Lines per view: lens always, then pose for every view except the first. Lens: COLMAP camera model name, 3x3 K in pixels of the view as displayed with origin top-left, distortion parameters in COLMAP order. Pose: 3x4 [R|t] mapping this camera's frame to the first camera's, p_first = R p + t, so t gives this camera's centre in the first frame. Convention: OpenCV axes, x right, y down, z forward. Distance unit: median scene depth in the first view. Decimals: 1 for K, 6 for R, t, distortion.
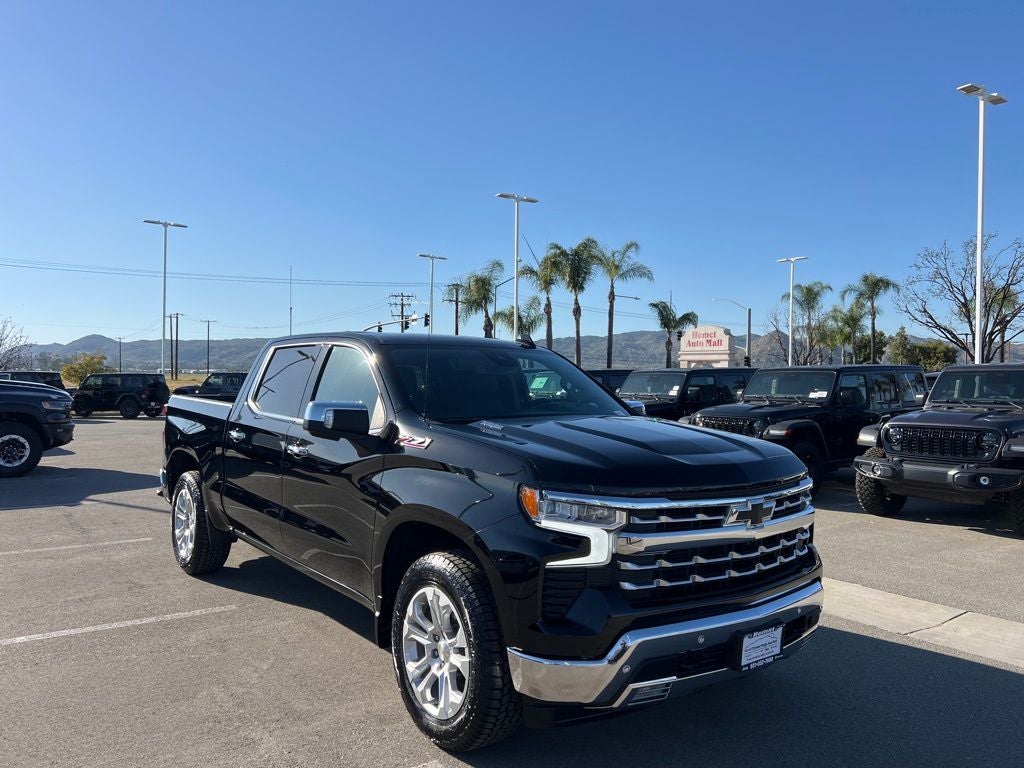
lens RADIAL K [[769.2, 0, 510.9], [0, 769.2, 382.4], [0, 0, 1]] dist [0.059367, -0.069244]
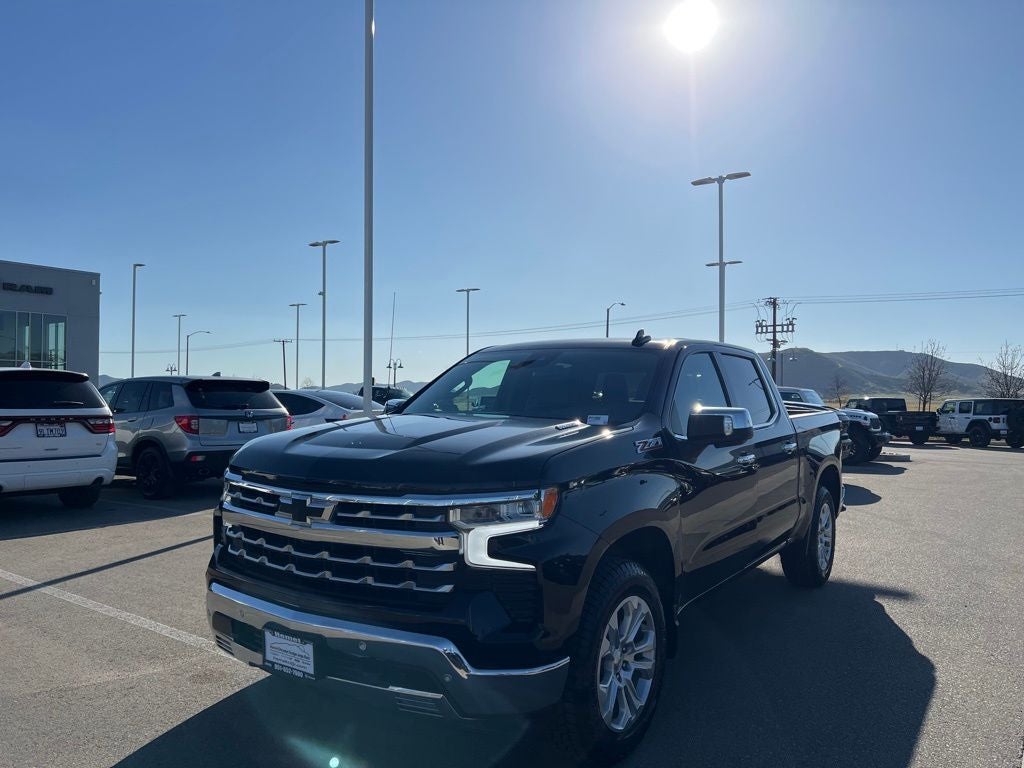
lens RADIAL K [[769.2, 0, 505.3], [0, 769.2, 380.8], [0, 0, 1]] dist [0.059367, -0.069244]
pose [[0.295253, -0.037640, -0.954677, 1.133866], [-0.003635, 0.999172, -0.040518, 0.044955], [0.955412, 0.015434, 0.294872, 0.845884]]
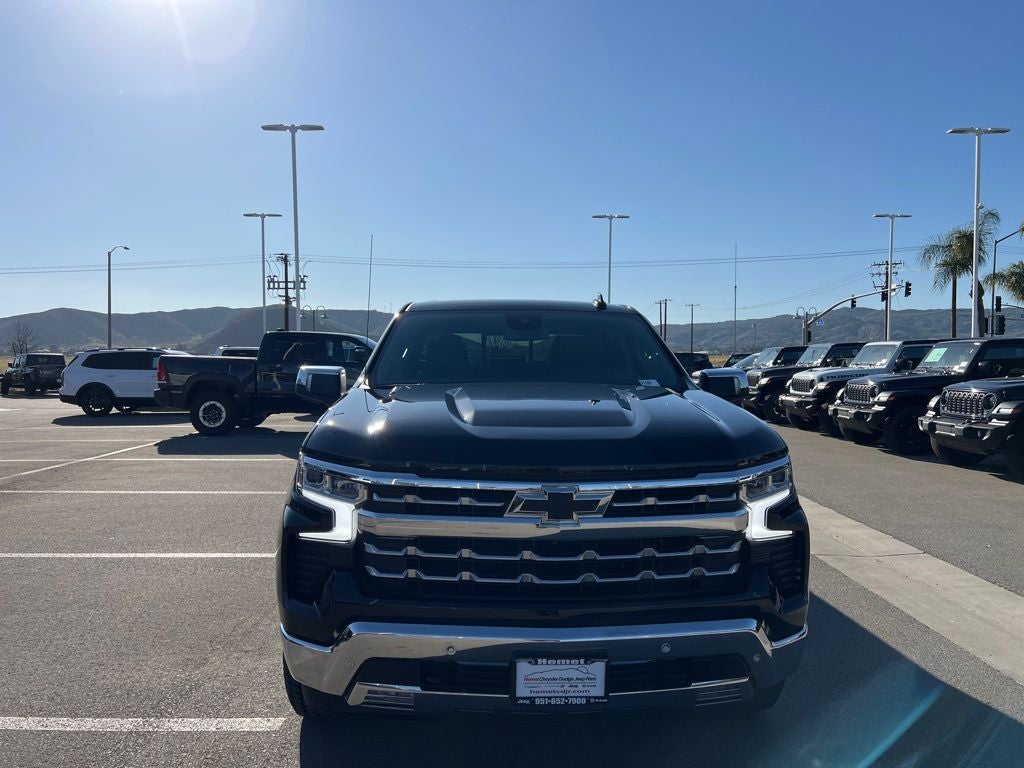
lens RADIAL K [[769.2, 0, 510.7], [0, 769.2, 383.9], [0, 0, 1]] dist [0.059367, -0.069244]
pose [[0.818538, 0.005091, -0.574430, 0.626751], [0.010267, 0.999671, 0.023490, 0.028028], [0.574361, -0.025125, 0.818216, 0.313504]]
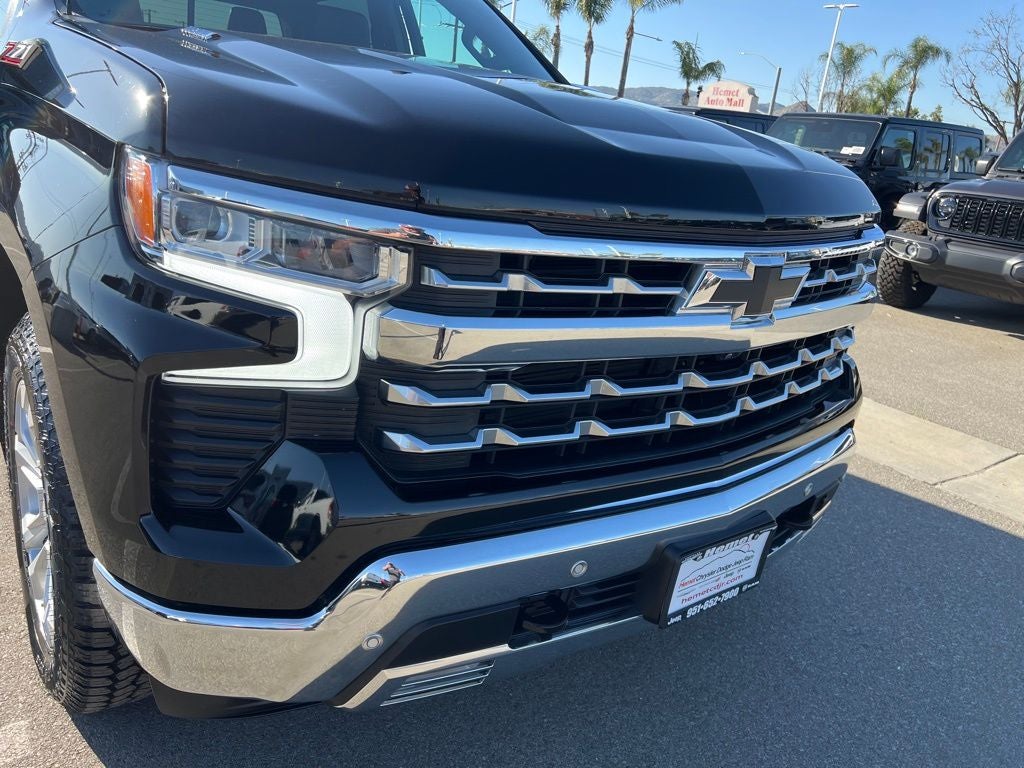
lens RADIAL K [[769.2, 0, 531.9], [0, 769.2, 370.7], [0, 0, 1]] dist [0.059367, -0.069244]
pose [[0.994786, 0.091205, 0.045624, 0.157227], [-0.100570, 0.951524, 0.290667, 0.089753], [-0.016902, -0.293740, 0.955736, 0.520089]]
